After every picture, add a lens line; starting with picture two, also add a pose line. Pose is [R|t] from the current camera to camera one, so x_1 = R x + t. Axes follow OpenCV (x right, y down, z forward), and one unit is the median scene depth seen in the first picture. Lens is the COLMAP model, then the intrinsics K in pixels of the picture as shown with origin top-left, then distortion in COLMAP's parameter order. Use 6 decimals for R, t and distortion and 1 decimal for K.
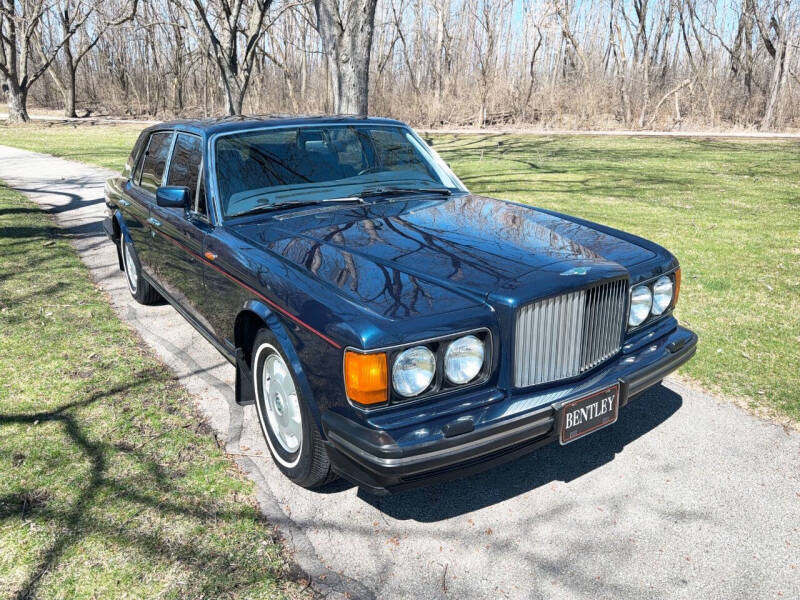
lens RADIAL K [[601.6, 0, 398.3], [0, 601.6, 286.5], [0, 0, 1]] dist [0.049820, -0.068521]
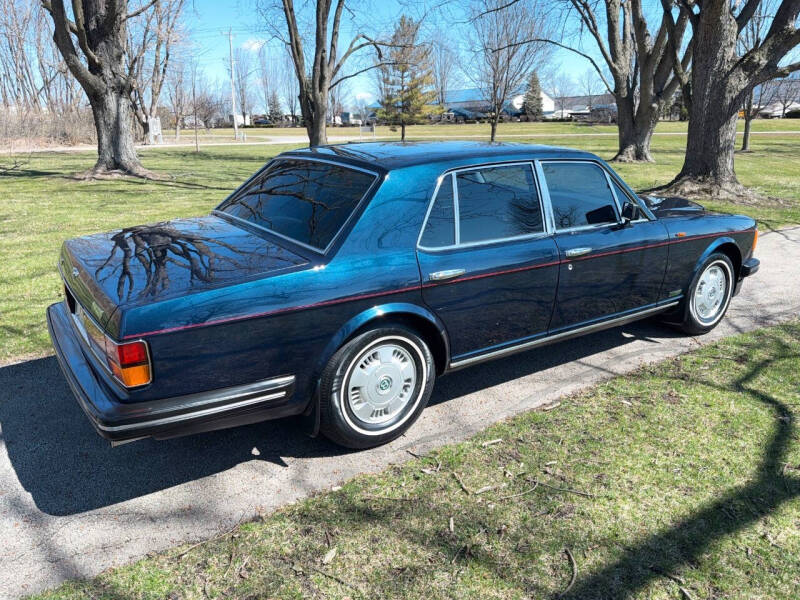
lens RADIAL K [[606.3, 0, 406.8], [0, 606.3, 283.9], [0, 0, 1]] dist [0.075175, -0.097495]
pose [[-0.030815, -0.239253, 0.970468, -0.295894], [0.273119, 0.931964, 0.238432, -0.080113], [-0.961487, 0.272401, 0.036626, 0.269614]]
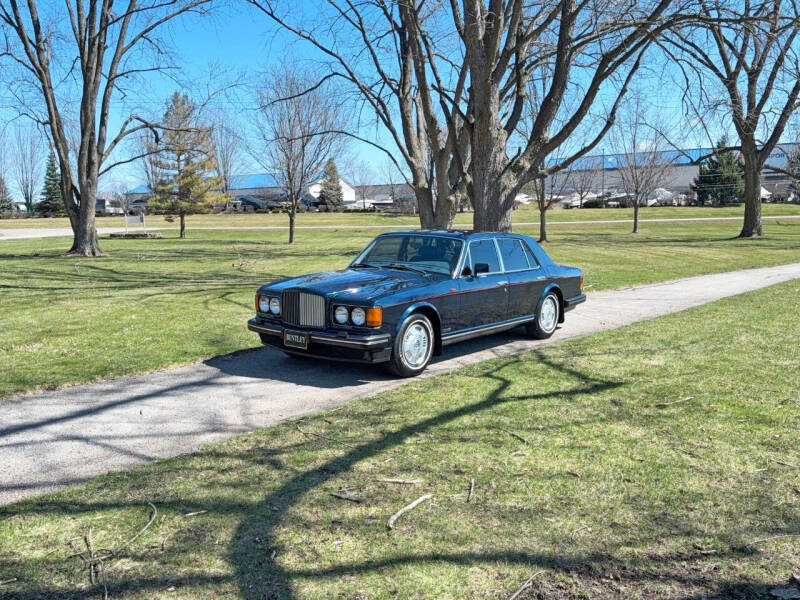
lens RADIAL K [[732.8, 0, 402.9], [0, 732.8, 303.9], [0, 0, 1]] dist [0.185676, -0.359110]
pose [[-0.317011, -0.099749, 0.943162, -0.477067], [0.267031, 0.944837, 0.189679, -0.095604], [-0.910054, 0.311984, -0.272888, 0.318110]]
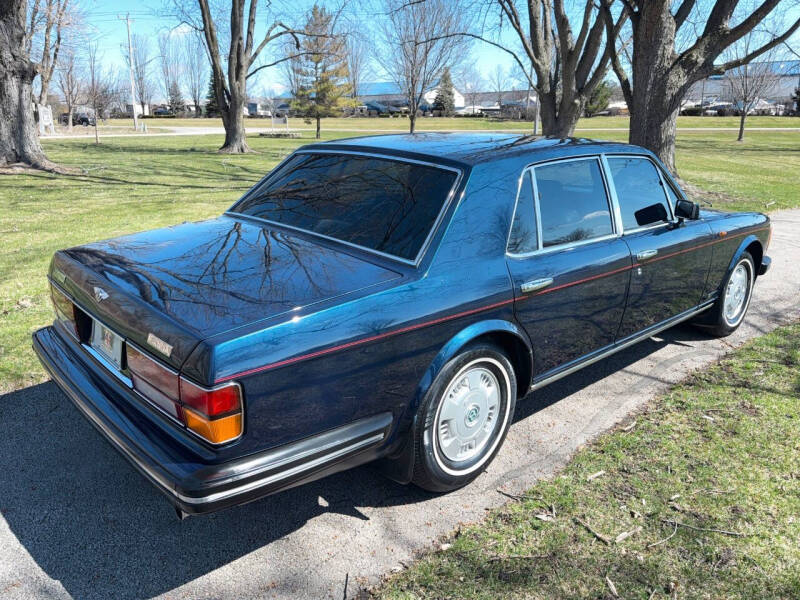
lens RADIAL K [[616.3, 0, 398.2], [0, 616.3, 276.1], [0, 0, 1]] dist [0.077816, -0.099418]
pose [[-0.160390, -0.231551, 0.959510, -0.268566], [0.260022, 0.927847, 0.267375, -0.091096], [-0.952189, 0.292378, -0.088609, 0.312256]]
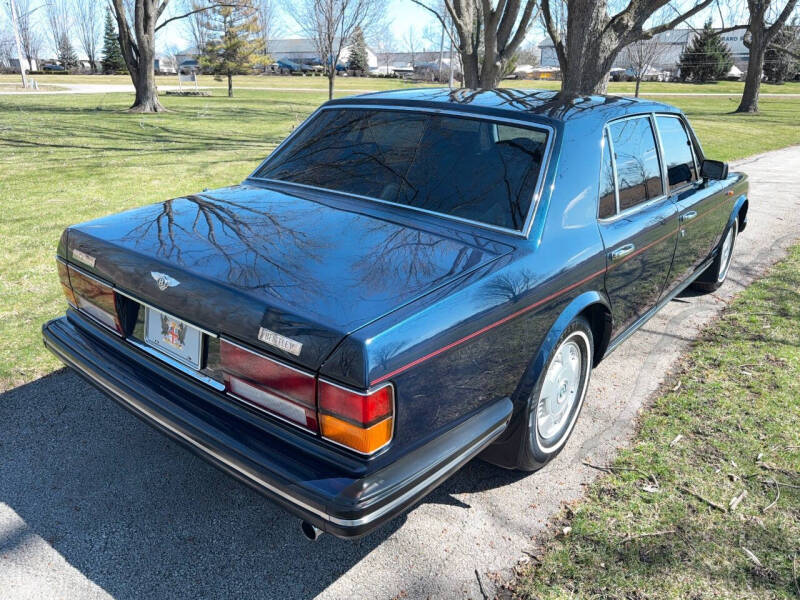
lens RADIAL K [[598.1, 0, 414.7], [0, 598.1, 296.0], [0, 0, 1]] dist [0.042549, -0.054690]
pose [[-0.320893, -0.313360, 0.893775, -0.240062], [0.237468, 0.886918, 0.396215, -0.097810], [-0.916862, 0.339385, -0.210193, 0.346353]]
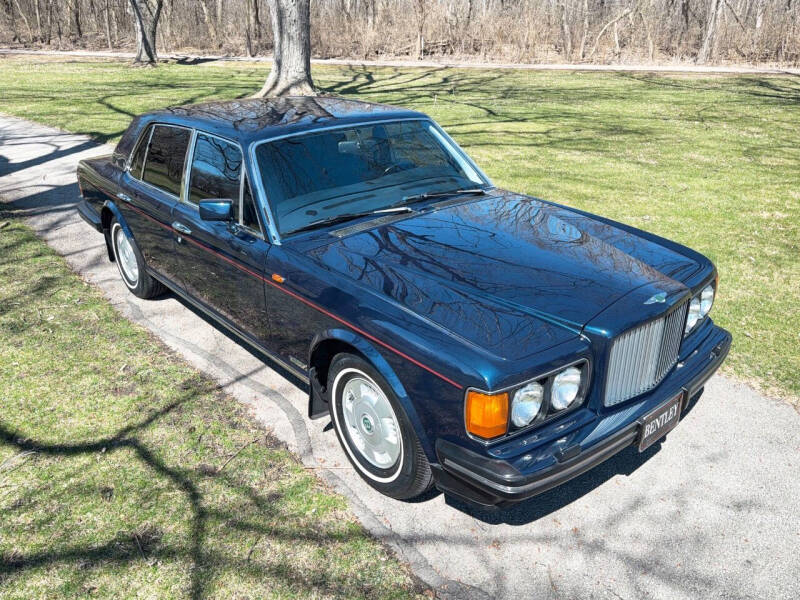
lens RADIAL K [[626.0, 0, 407.3], [0, 626.0, 293.3], [0, 0, 1]] dist [0.034485, -0.043918]
pose [[0.991896, -0.043647, 0.119316, -0.036780], [0.030472, 0.993453, 0.110098, -0.022279], [-0.123340, -0.105570, 0.986733, -0.009260]]
